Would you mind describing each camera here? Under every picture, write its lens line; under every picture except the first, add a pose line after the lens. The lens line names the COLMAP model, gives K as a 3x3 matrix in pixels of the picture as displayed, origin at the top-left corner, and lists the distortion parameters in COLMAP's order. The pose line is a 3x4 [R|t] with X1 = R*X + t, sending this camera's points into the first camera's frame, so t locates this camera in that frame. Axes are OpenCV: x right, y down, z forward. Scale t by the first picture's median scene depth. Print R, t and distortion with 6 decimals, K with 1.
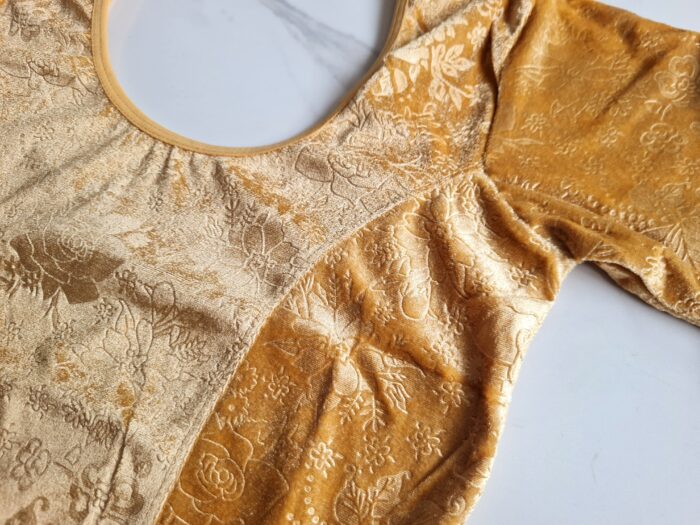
lens RADIAL K [[535.7, 0, 350.0], [0, 535.7, 262.5], [0, 0, 1]] dist [-0.016582, -0.003524]
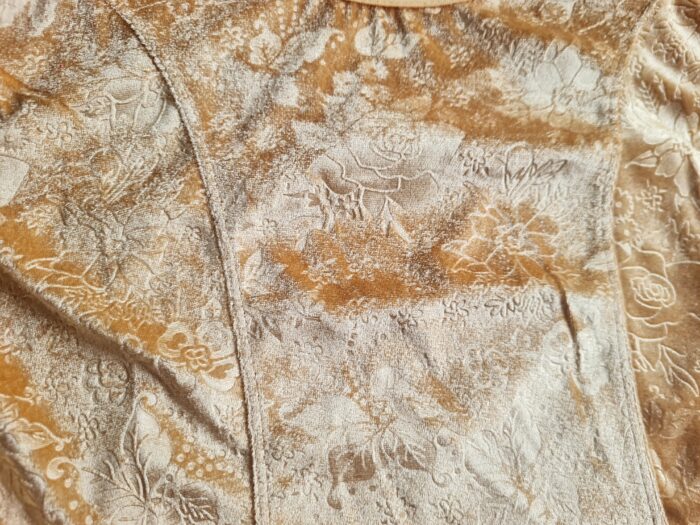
lens RADIAL K [[535.7, 0, 350.0], [0, 535.7, 262.5], [0, 0, 1]] dist [-0.016582, -0.003524]
pose [[0.873241, -0.393600, 0.287280, -0.939609], [0.320857, 0.908143, 0.268936, -0.118138], [-0.366745, -0.142670, 0.919317, 0.222113]]
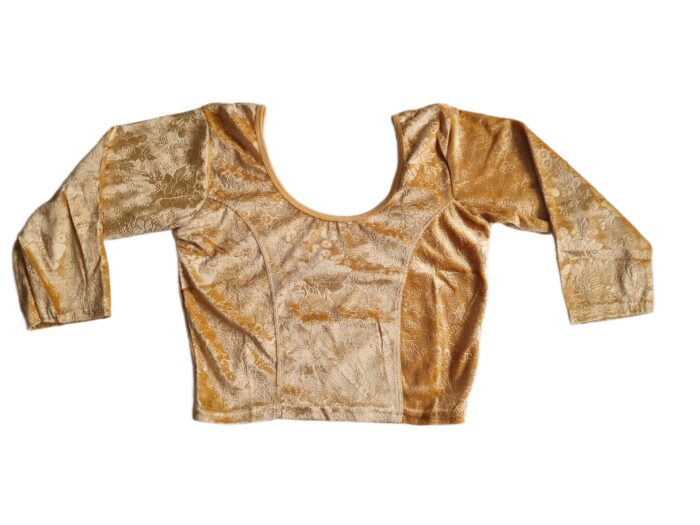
lens RADIAL K [[535.7, 0, 350.0], [0, 535.7, 262.5], [0, 0, 1]] dist [-0.016582, -0.003524]
pose [[0.924375, -0.334609, 0.183215, -0.936899], [0.290856, 0.928938, 0.229076, -0.703025], [-0.246846, -0.158463, 0.956011, -1.706163]]
